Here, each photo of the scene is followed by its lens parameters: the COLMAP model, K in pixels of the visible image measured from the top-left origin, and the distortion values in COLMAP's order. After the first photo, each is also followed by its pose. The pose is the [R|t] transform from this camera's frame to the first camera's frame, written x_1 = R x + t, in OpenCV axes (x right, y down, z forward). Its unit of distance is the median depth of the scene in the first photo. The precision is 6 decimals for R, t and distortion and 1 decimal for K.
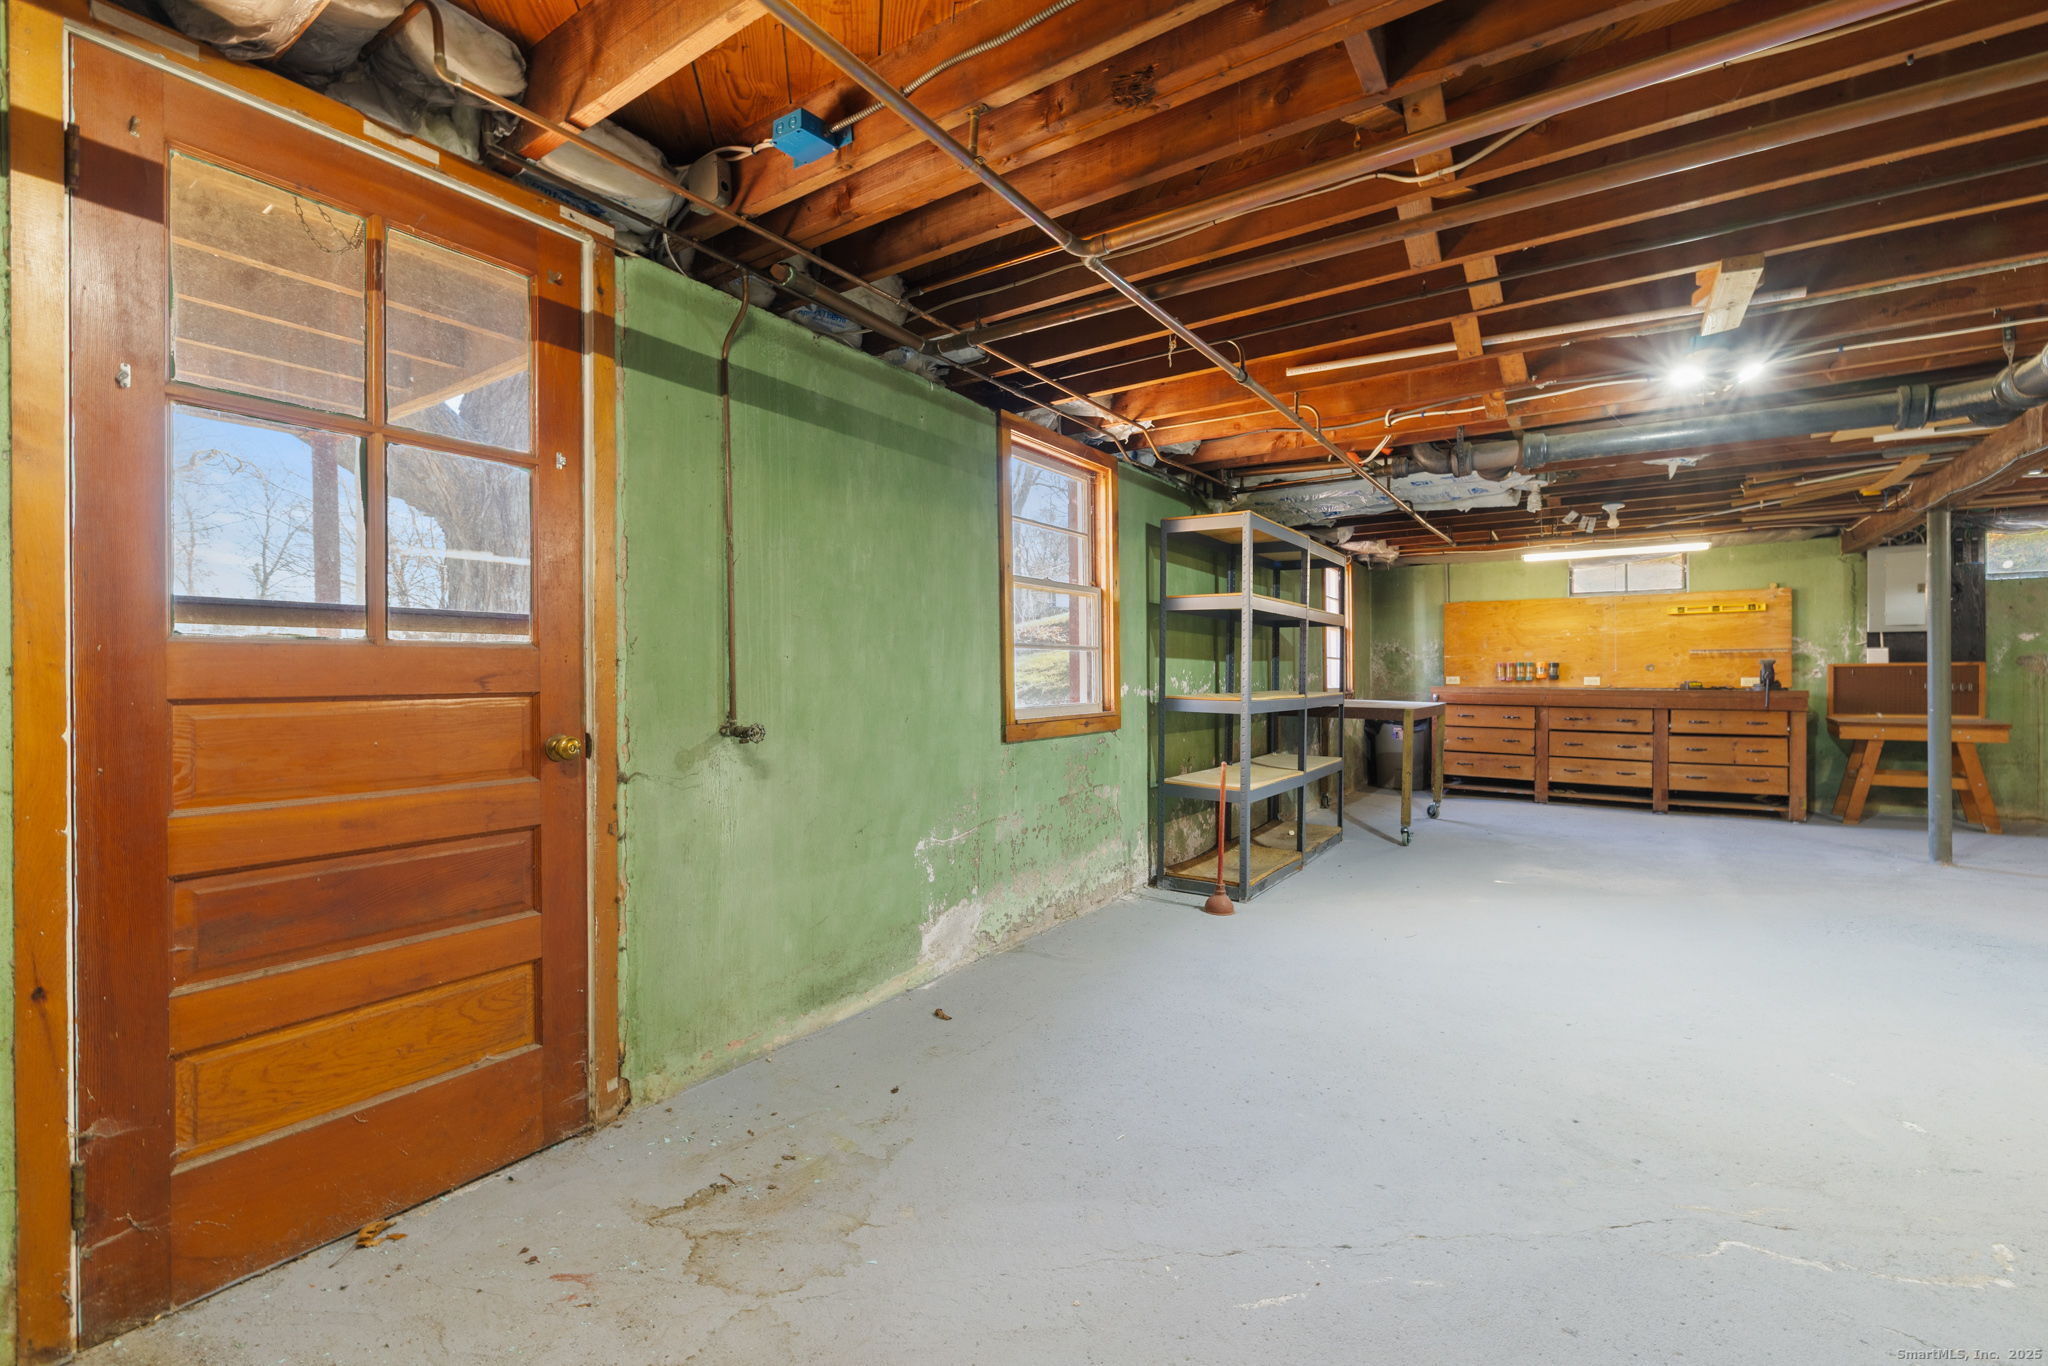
lens RADIAL K [[877.6, 0, 1020.6], [0, 877.6, 677.8], [0, 0, 1]] dist [-0.000779, -0.000005]
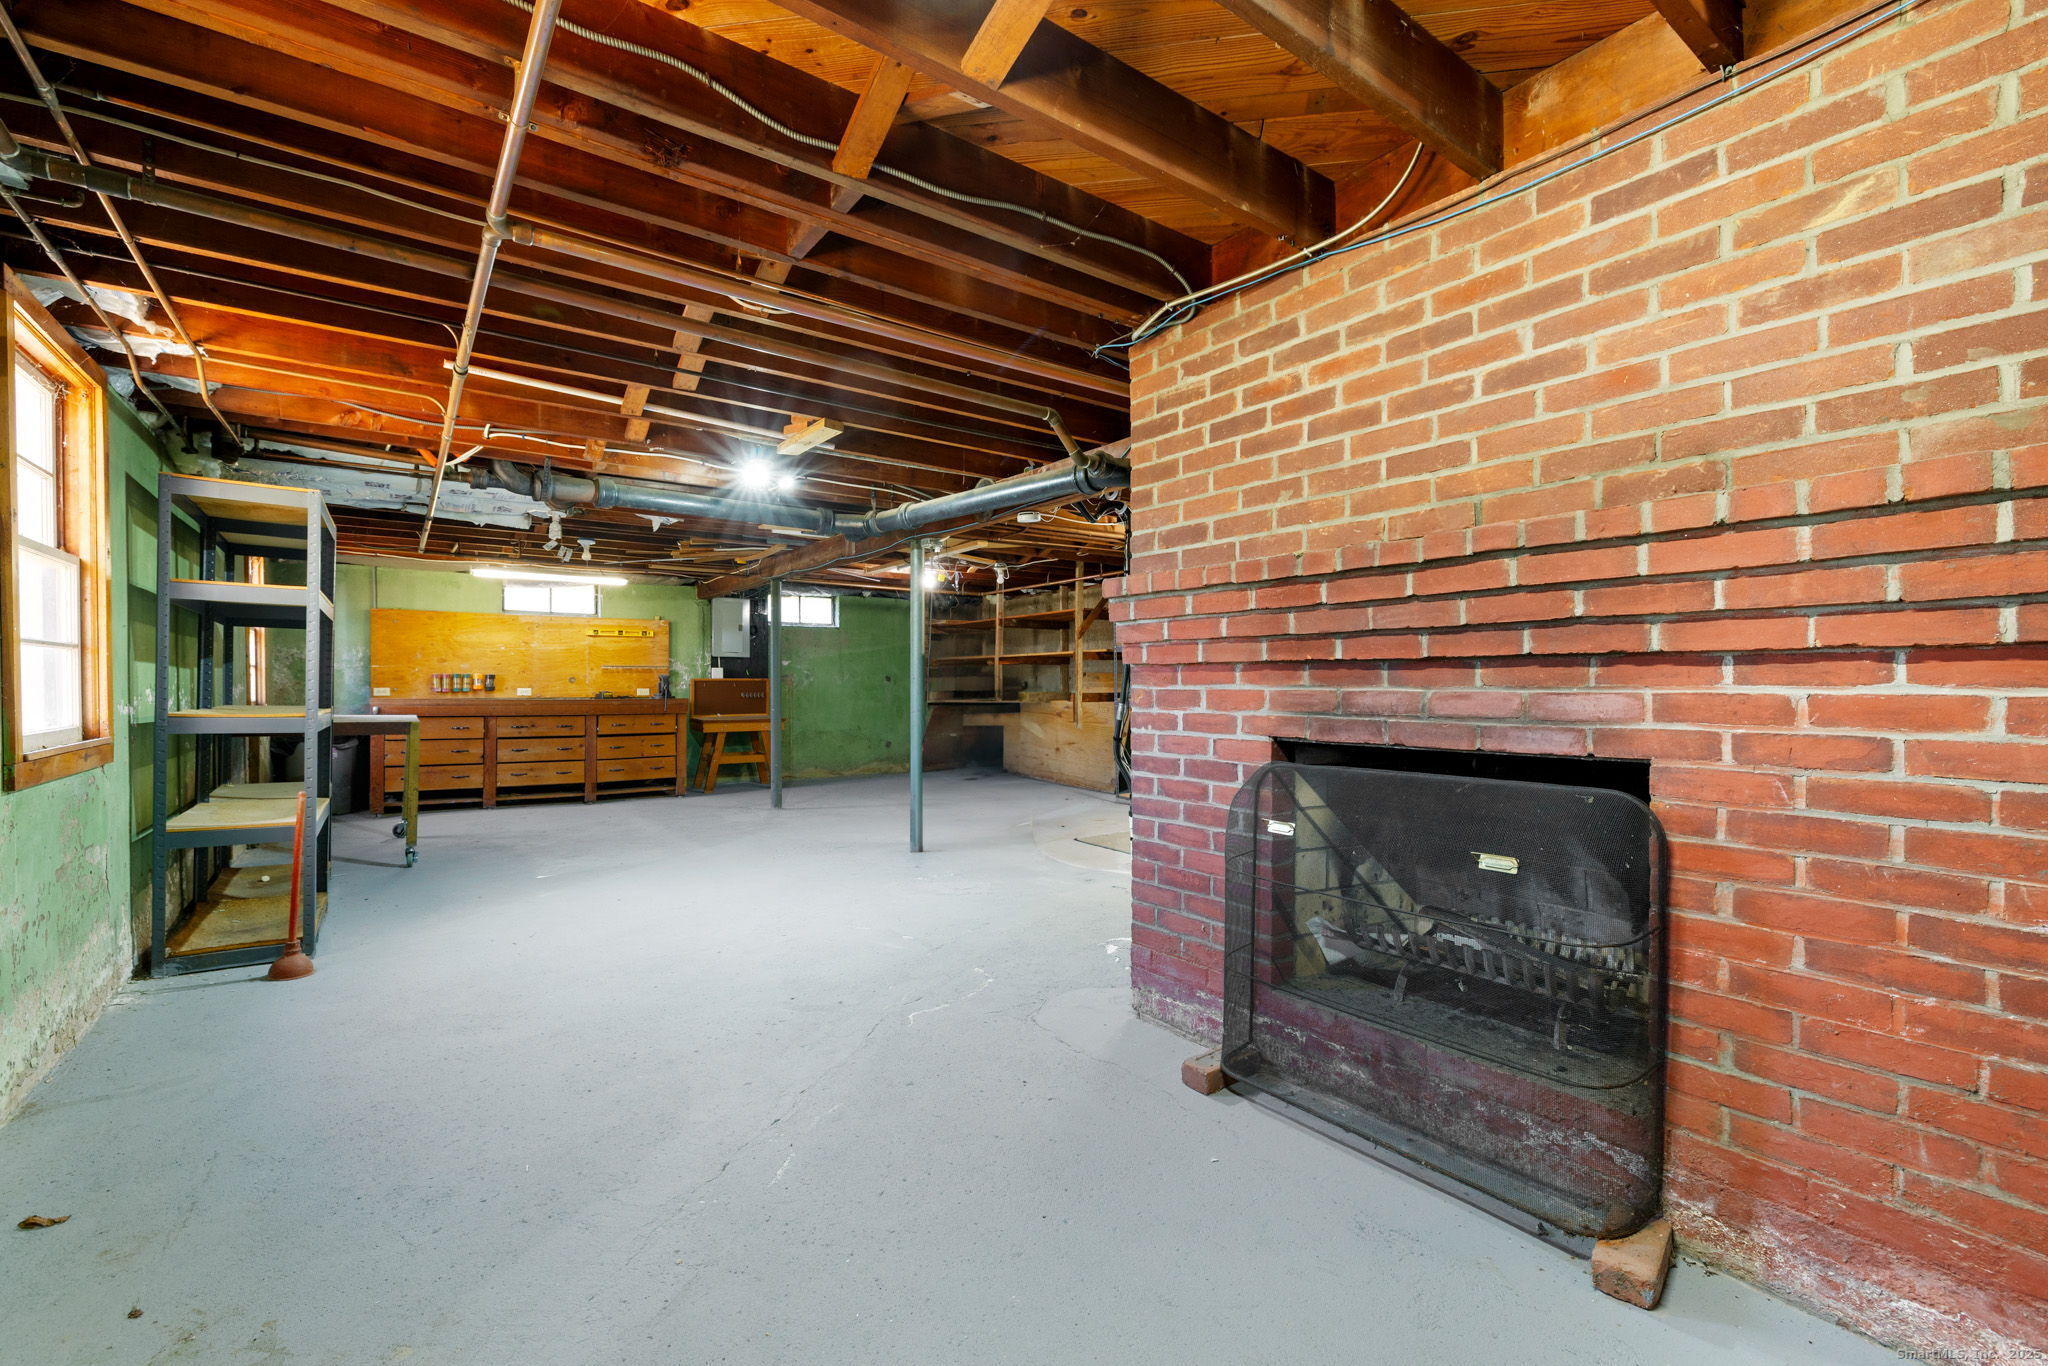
lens RADIAL K [[877.6, 0, 1020.6], [0, 877.6, 677.8], [0, 0, 1]] dist [-0.000779, -0.000005]
pose [[0.342333, 0.011031, 0.939514, -0.185612], [0.001357, 0.999924, -0.012235, 0.000425], [-0.939578, 0.005463, 0.342292, 0.050191]]
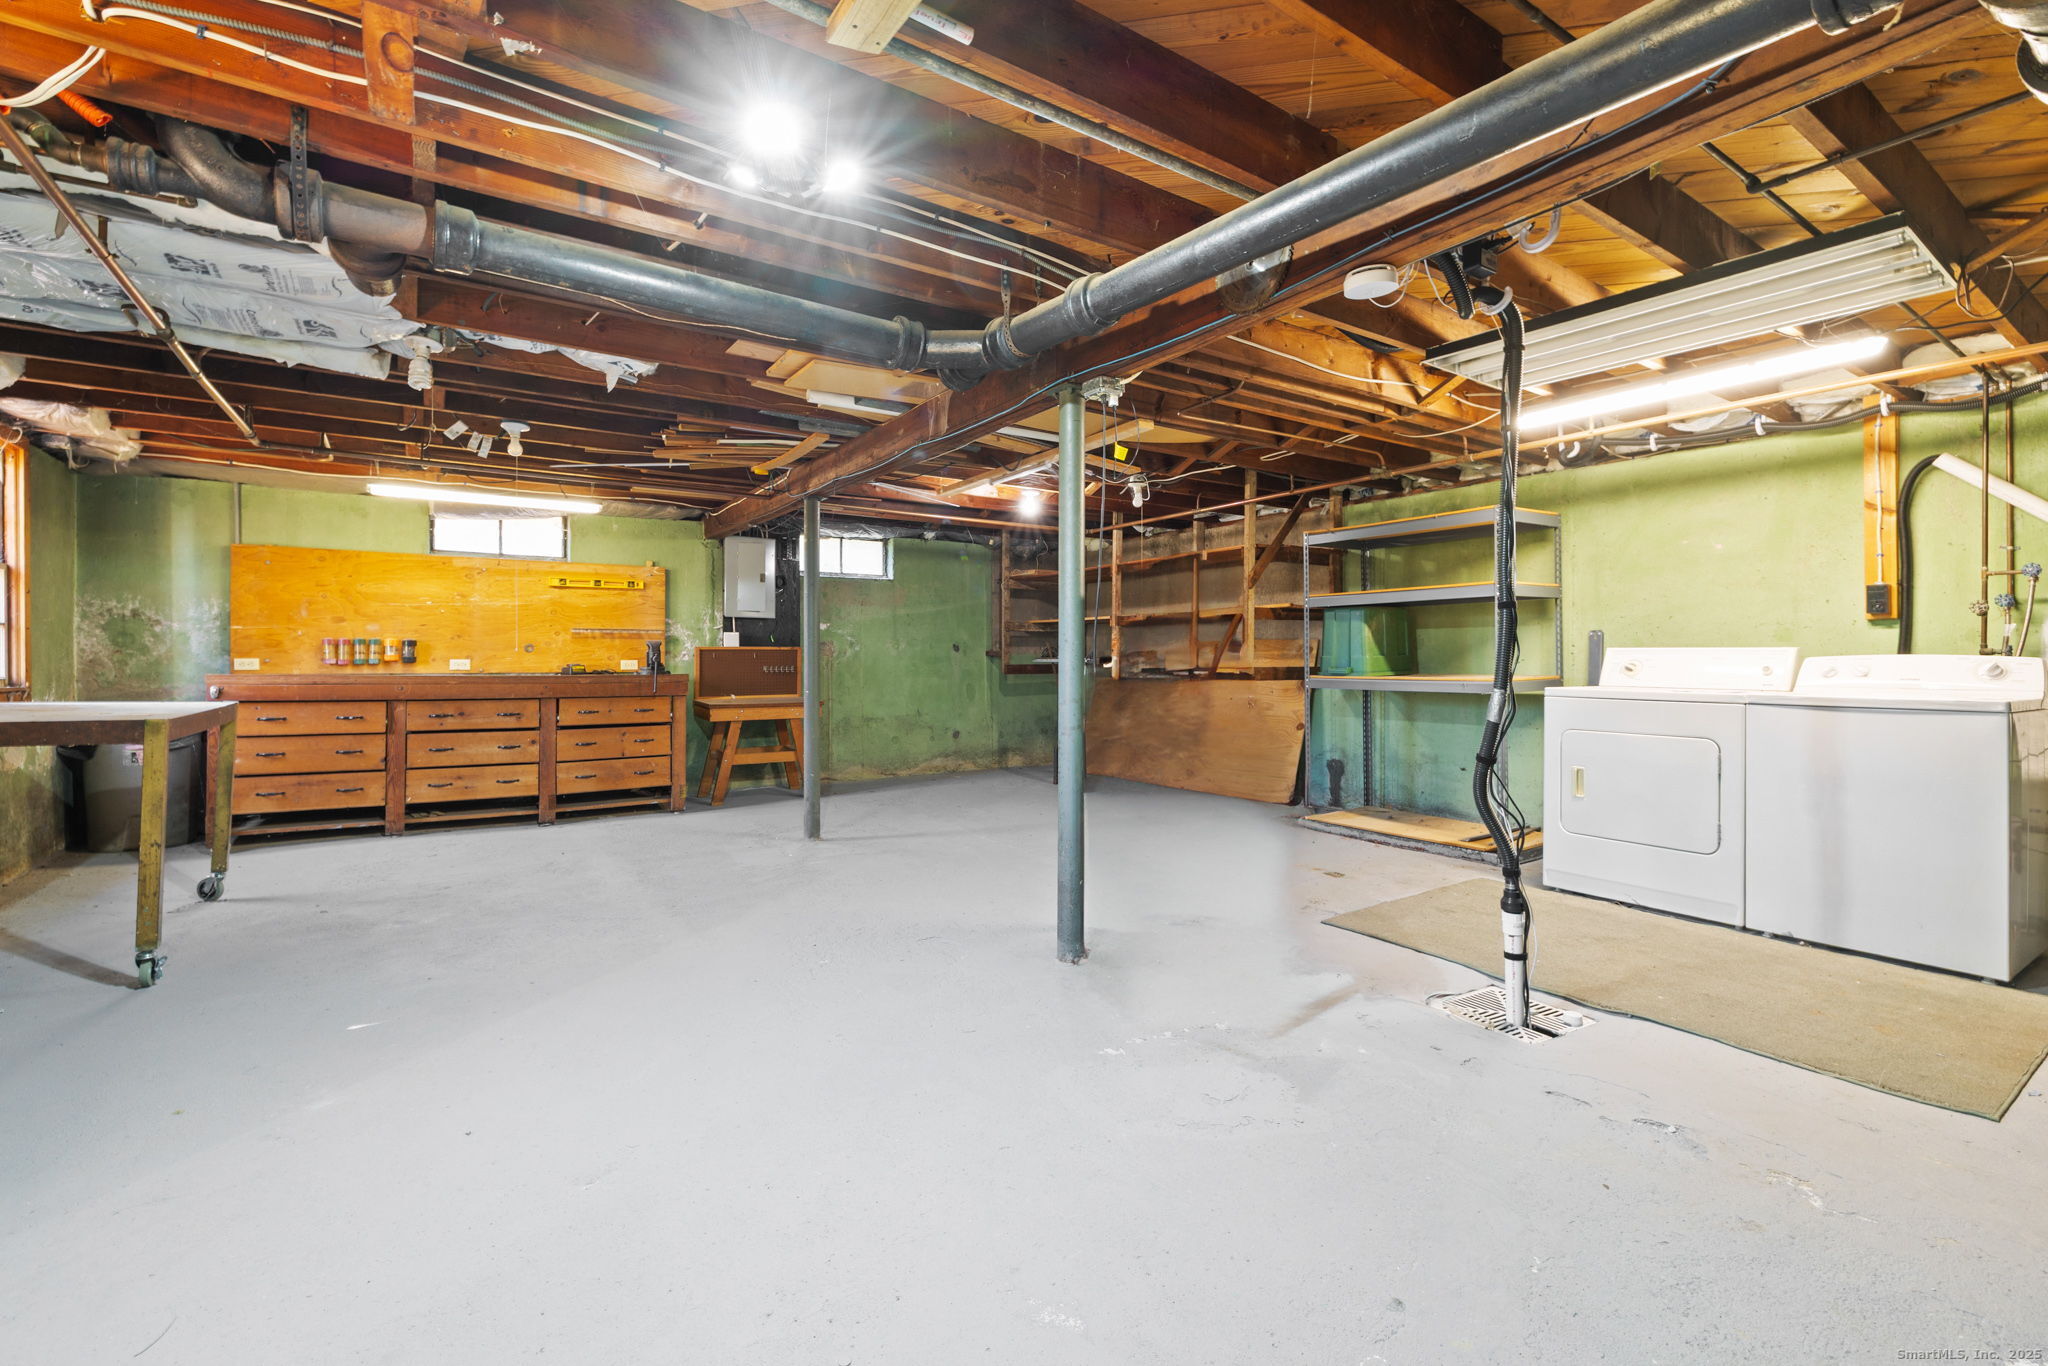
lens RADIAL K [[885.1, 0, 1022.3], [0, 885.1, 656.3], [0, 0, 1]] dist [-0.002027, -0.000182]
pose [[0.372998, 0.005902, 0.927813, 0.124336], [-0.000327, 0.999981, -0.006229, 0.001129], [-0.927832, 0.002020, 0.372993, 0.277100]]
